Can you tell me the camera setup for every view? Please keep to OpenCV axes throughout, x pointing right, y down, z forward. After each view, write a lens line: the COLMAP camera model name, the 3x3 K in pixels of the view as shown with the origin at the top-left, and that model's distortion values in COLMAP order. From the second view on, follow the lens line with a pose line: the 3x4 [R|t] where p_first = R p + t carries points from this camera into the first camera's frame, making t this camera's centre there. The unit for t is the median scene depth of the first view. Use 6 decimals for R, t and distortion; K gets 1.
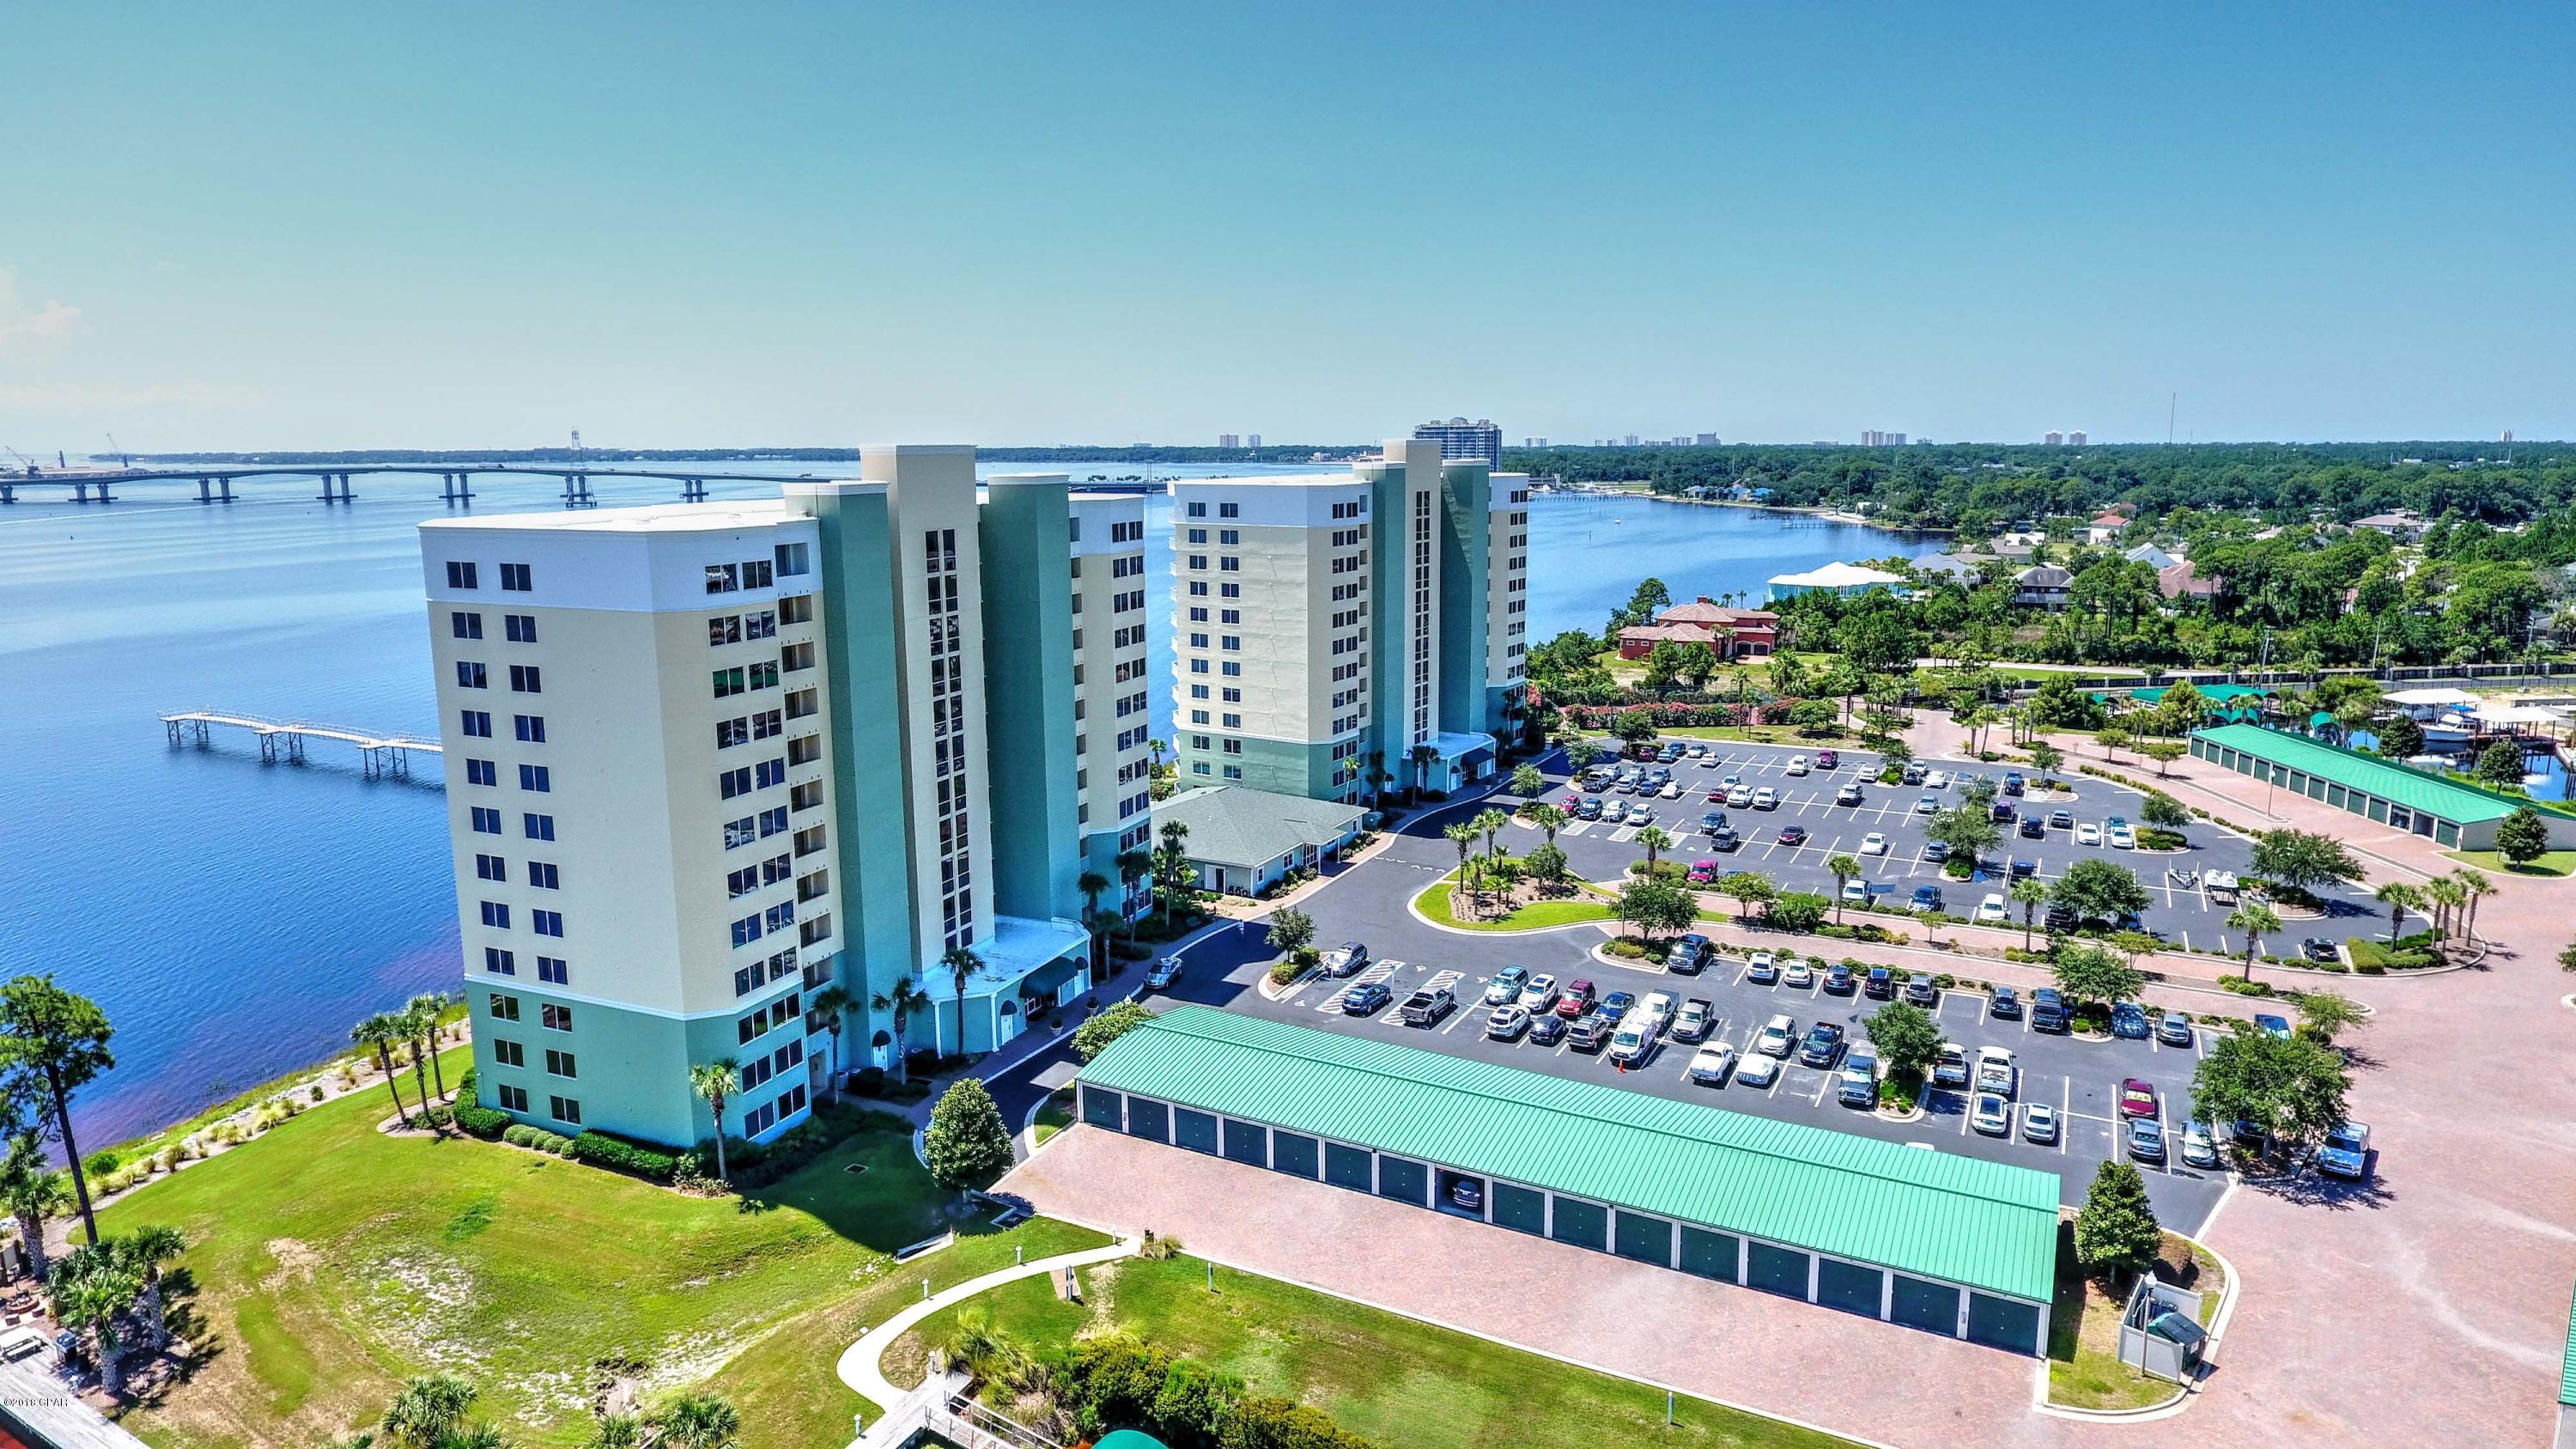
lens RADIAL K [[1511.3, 0, 1307.8], [0, 1511.3, 700.6], [0, 0, 1]] dist [-0.005060, 0.000609]
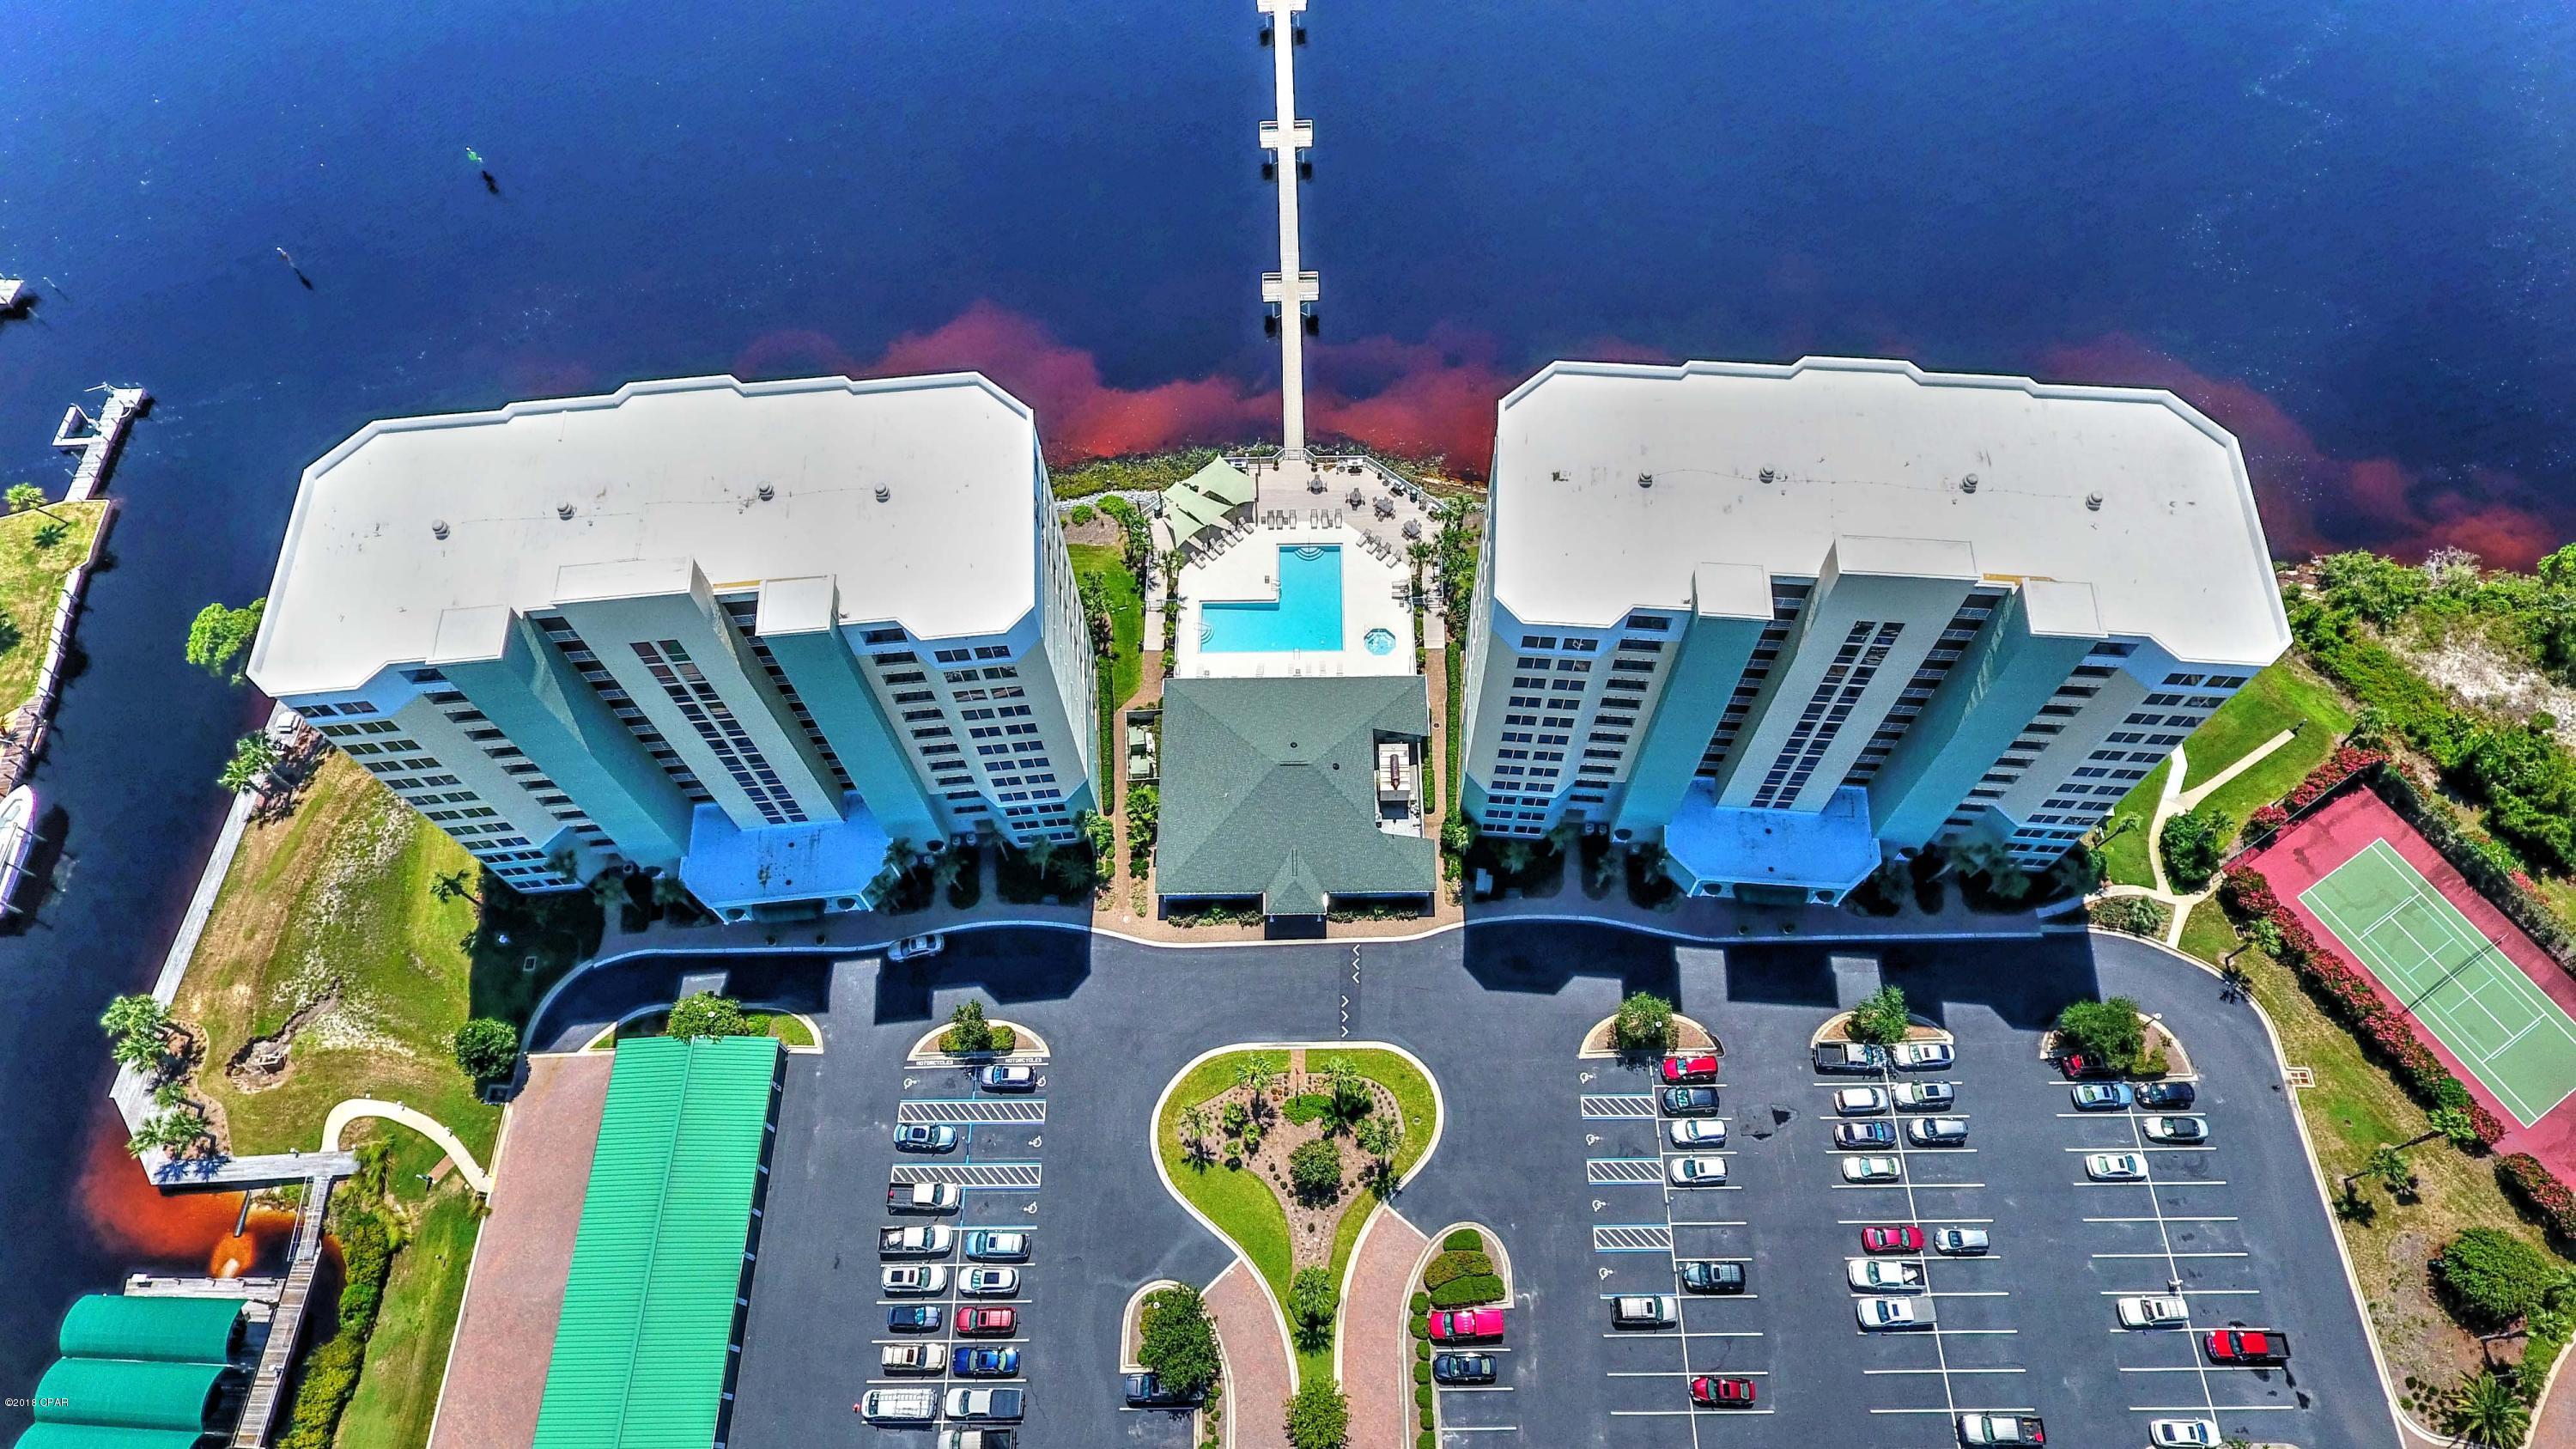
lens RADIAL K [[1511.3, 0, 1307.8], [0, 1511.3, 700.6], [0, 0, 1]] dist [-0.005060, 0.000609]
pose [[0.467977, 0.772944, -0.428434, 0.421032], [-0.138861, 0.543087, 0.828115, -0.984839], [0.872763, -0.328046, 0.361484, 1.006356]]
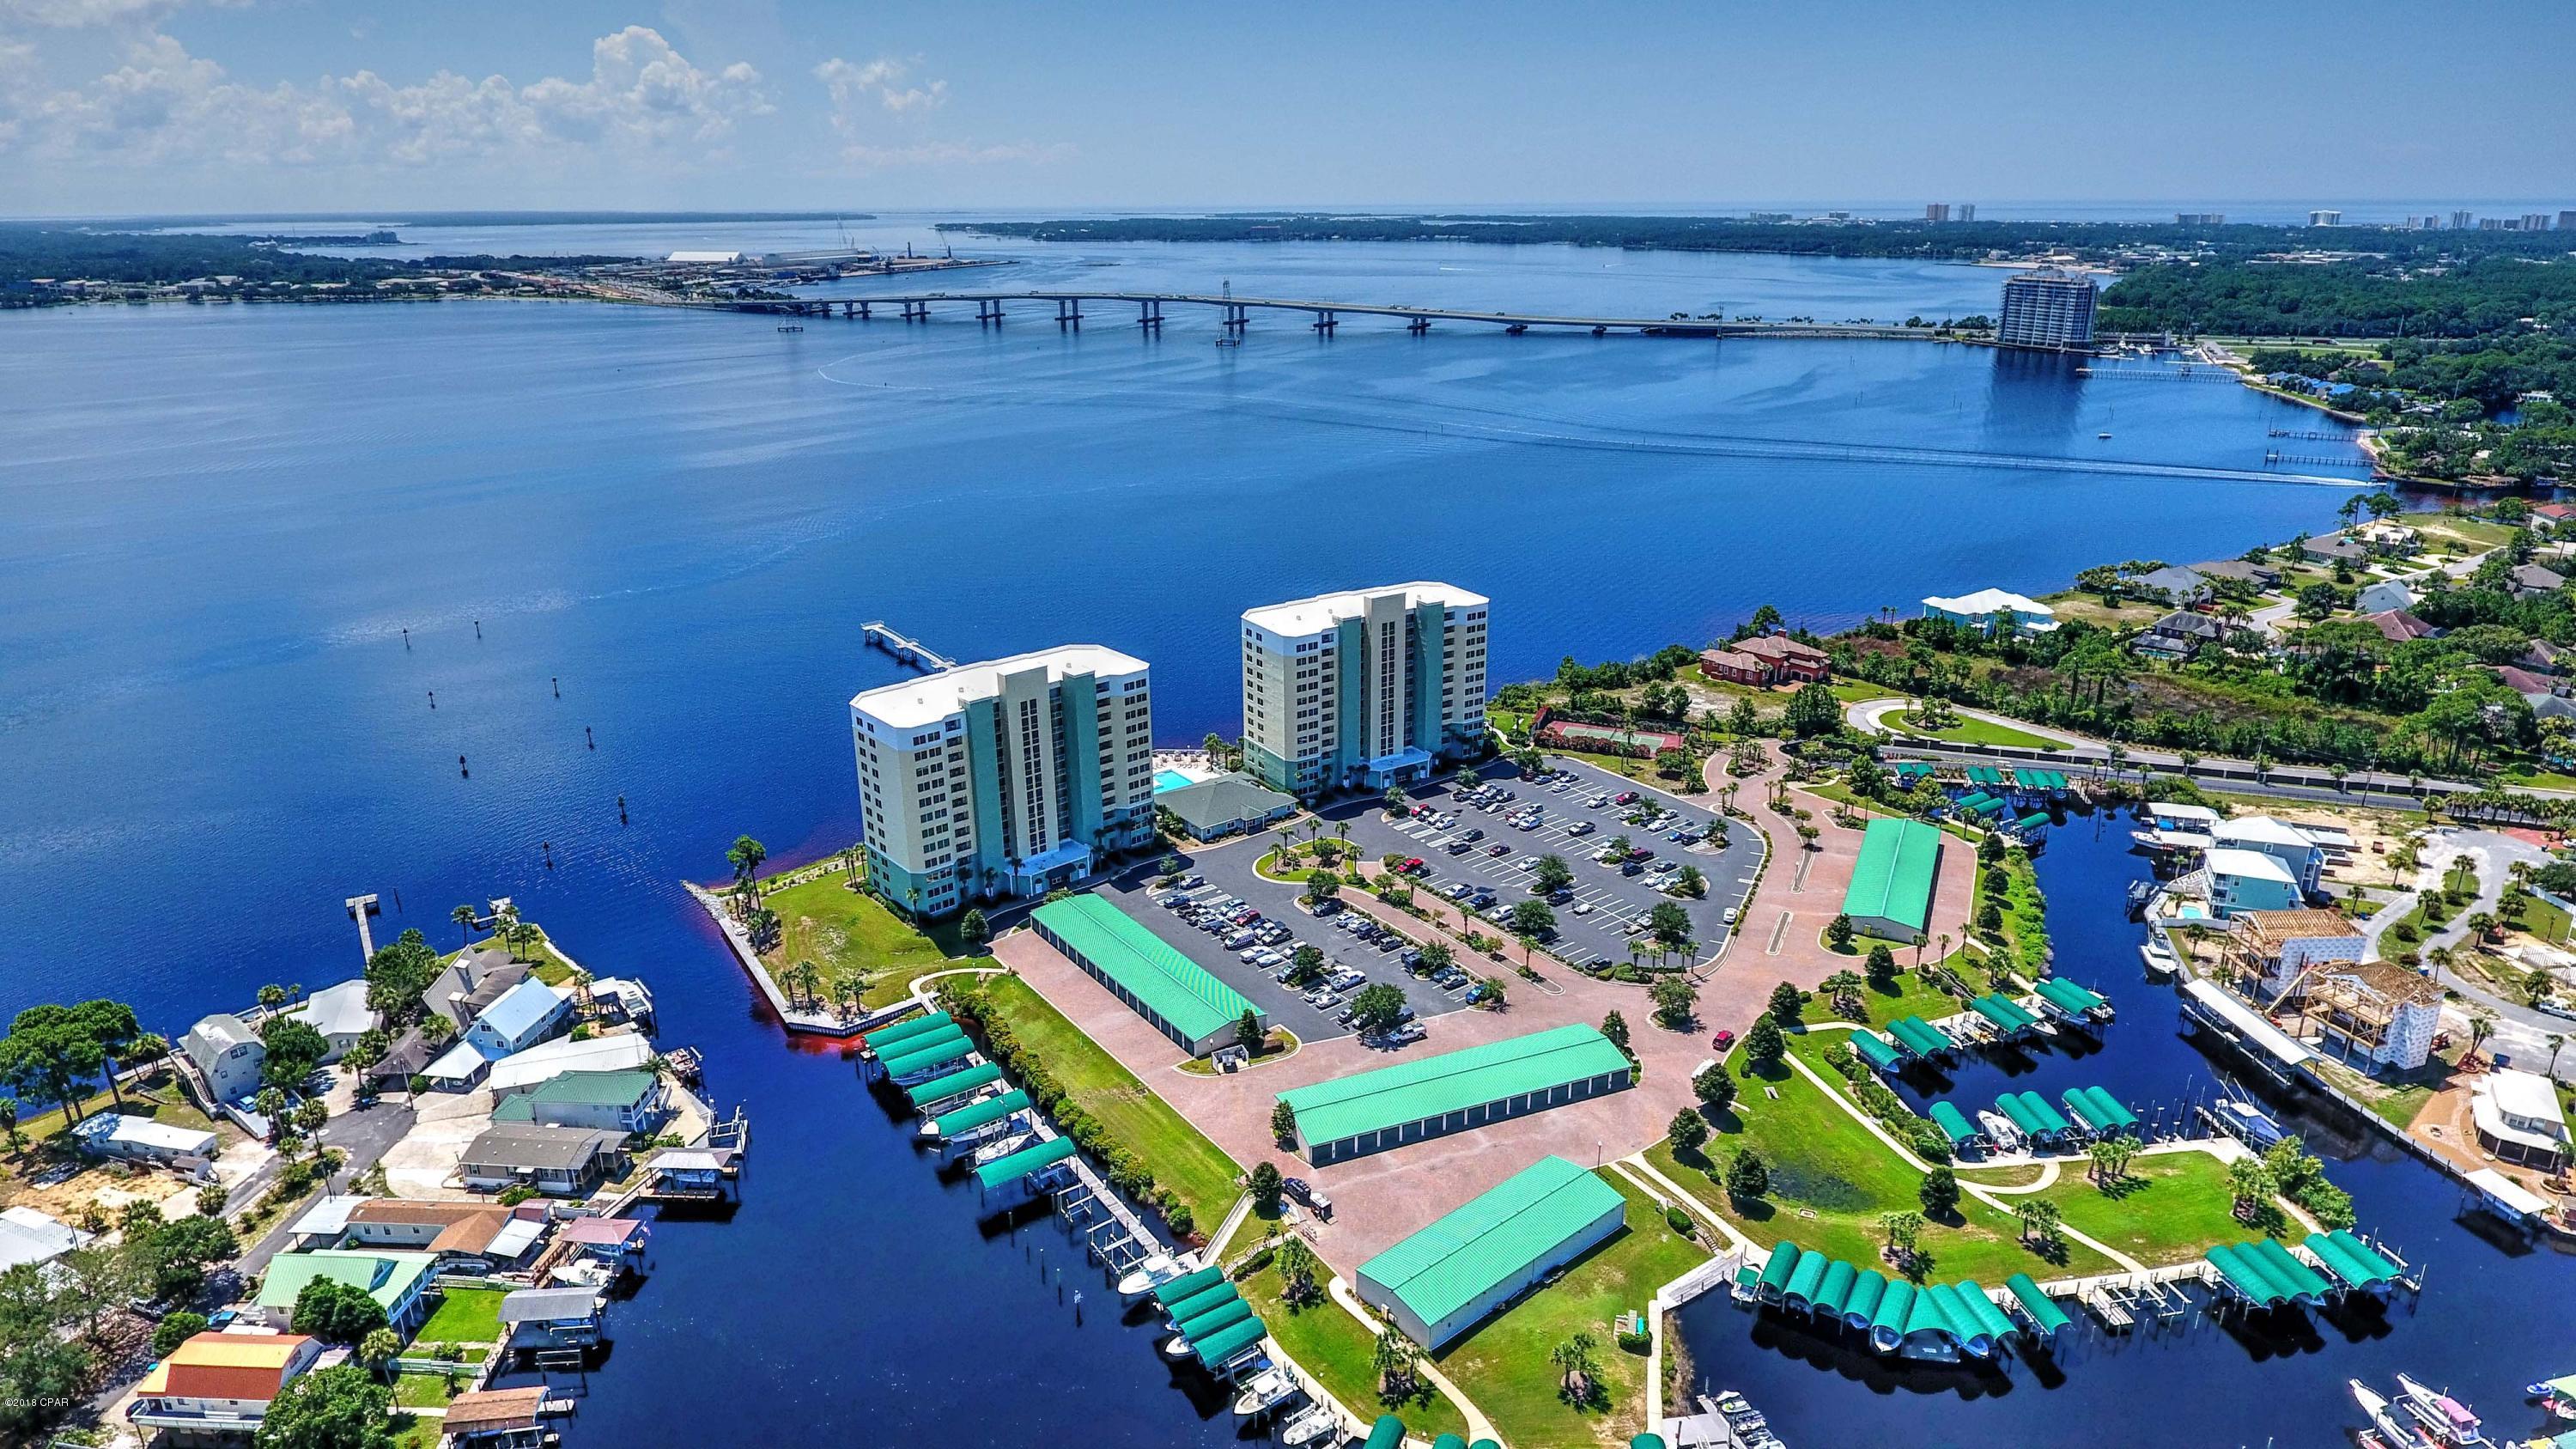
lens RADIAL K [[1511.3, 0, 1307.8], [0, 1511.3, 700.6], [0, 0, 1]] dist [-0.005060, 0.000609]
pose [[0.901475, 0.136346, -0.410795, 1.274717], [-0.071196, 0.982871, 0.169985, -0.594019], [0.426935, -0.123991, 0.895741, -1.146182]]
